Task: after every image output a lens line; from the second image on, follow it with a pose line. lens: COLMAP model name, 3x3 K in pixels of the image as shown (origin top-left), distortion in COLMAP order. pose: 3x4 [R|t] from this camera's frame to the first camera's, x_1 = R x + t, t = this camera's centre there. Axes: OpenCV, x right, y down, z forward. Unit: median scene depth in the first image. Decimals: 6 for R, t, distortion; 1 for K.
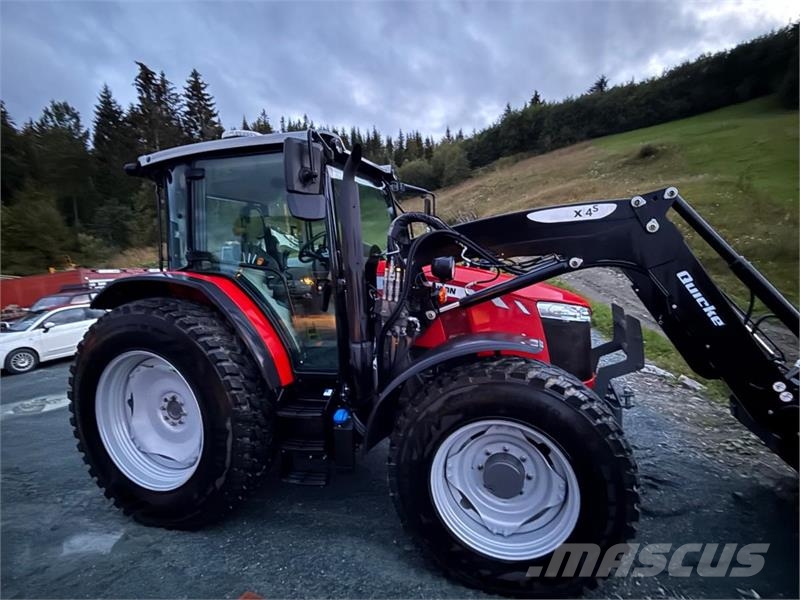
lens RADIAL K [[429.1, 0, 377.4], [0, 429.1, 299.7], [0, 0, 1]] dist [0.004000, -0.004901]
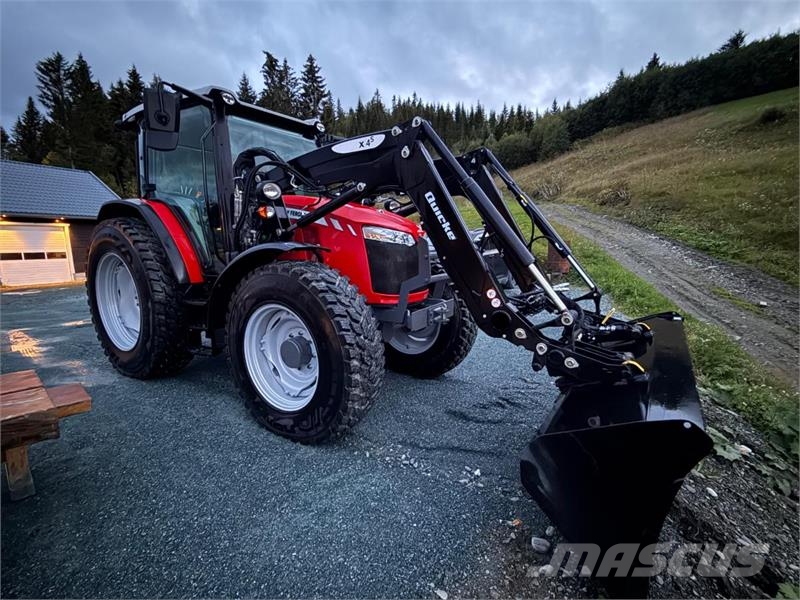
lens RADIAL K [[400.1, 0, 400.9], [0, 400.1, 306.5], [0, 0, 1]] dist [0.003157, -0.002196]
pose [[0.966000, 0.082813, -0.244919, 0.122496], [-0.063046, 0.994168, 0.087490, 0.020063], [0.250736, -0.069074, 0.965588, -0.011507]]
